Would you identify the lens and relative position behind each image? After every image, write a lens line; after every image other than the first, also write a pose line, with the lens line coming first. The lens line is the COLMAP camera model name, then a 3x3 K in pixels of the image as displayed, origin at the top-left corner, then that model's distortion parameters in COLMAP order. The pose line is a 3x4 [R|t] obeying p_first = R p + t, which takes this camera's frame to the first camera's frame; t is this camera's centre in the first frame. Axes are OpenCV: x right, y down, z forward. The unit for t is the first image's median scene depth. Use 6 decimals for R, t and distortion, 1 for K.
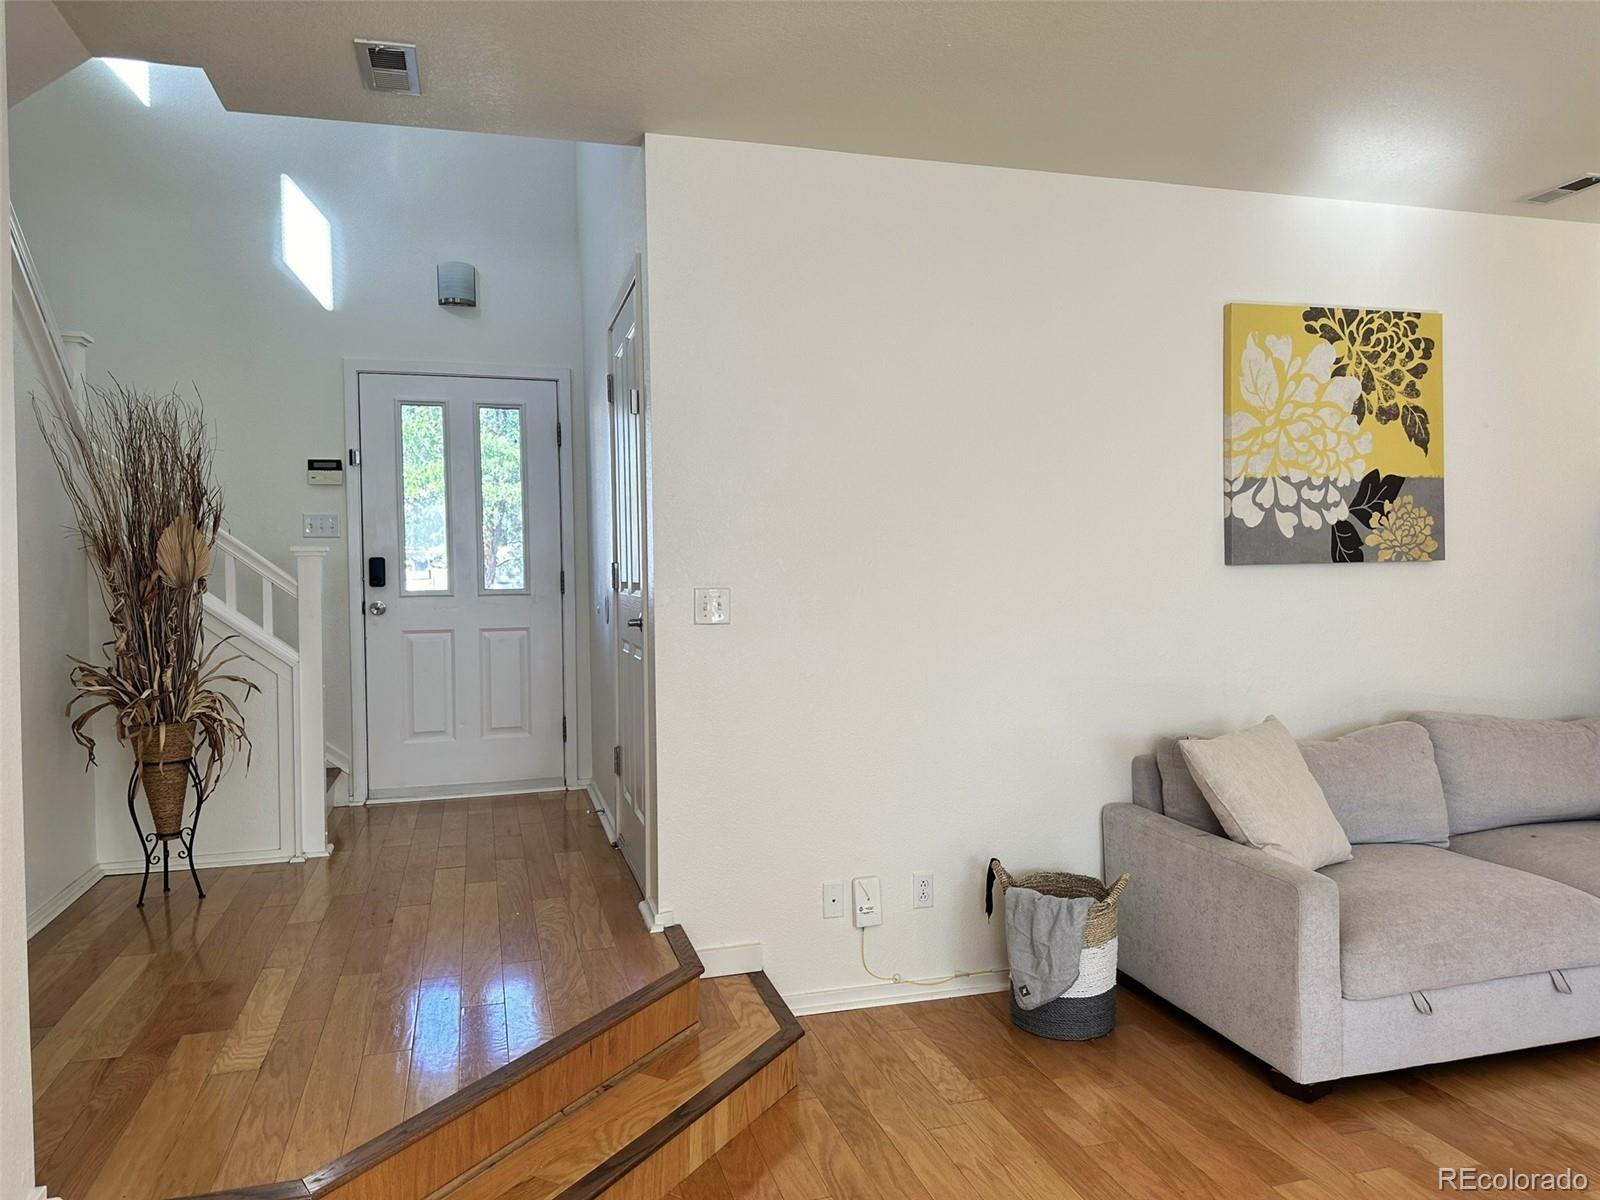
lens RADIAL K [[1140.8, 0, 806.5], [0, 1140.8, 595.2], [0, 0, 1]] dist [0.033148, -0.034689]
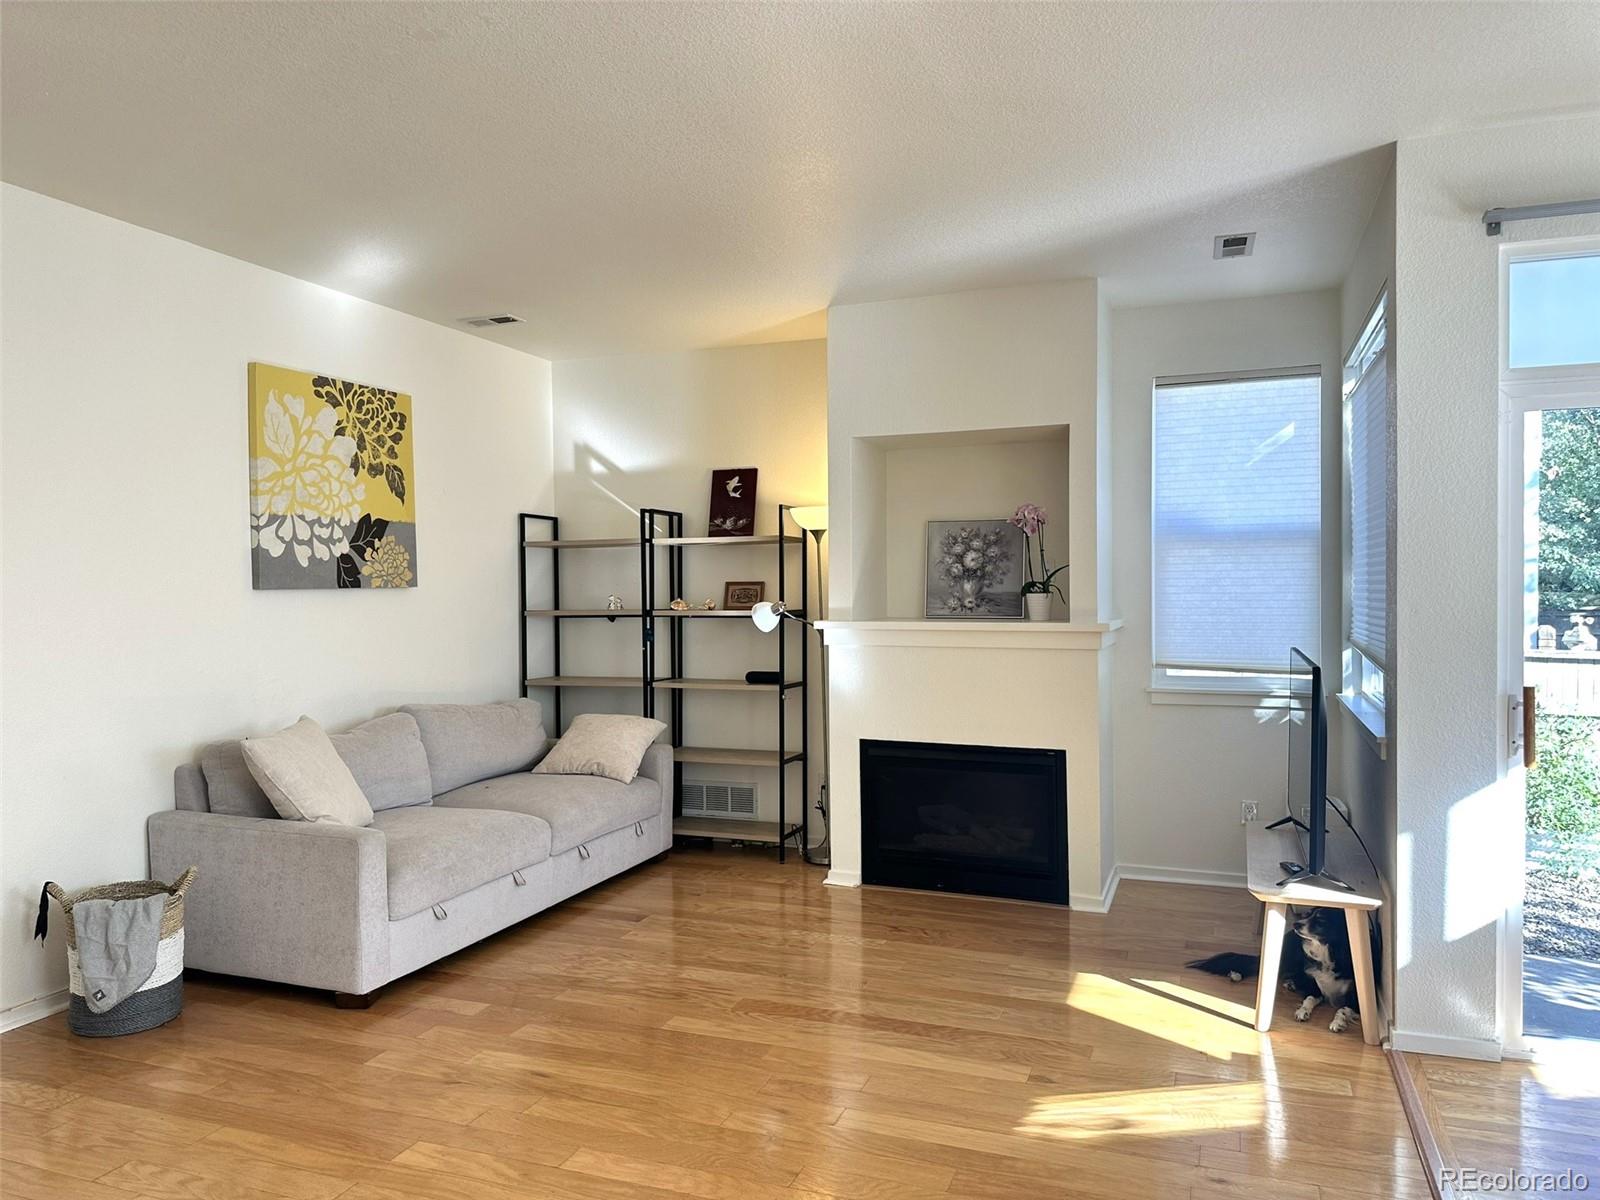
lens RADIAL K [[1140.8, 0, 801.6], [0, 1140.8, 597.8], [0, 0, 1]] dist [0.033148, -0.034689]
pose [[0.609178, -0.002079, 0.793031, -0.224051], [0.023590, 0.999602, -0.015501, 0.013381], [-0.792683, 0.028151, 0.608984, -0.138420]]
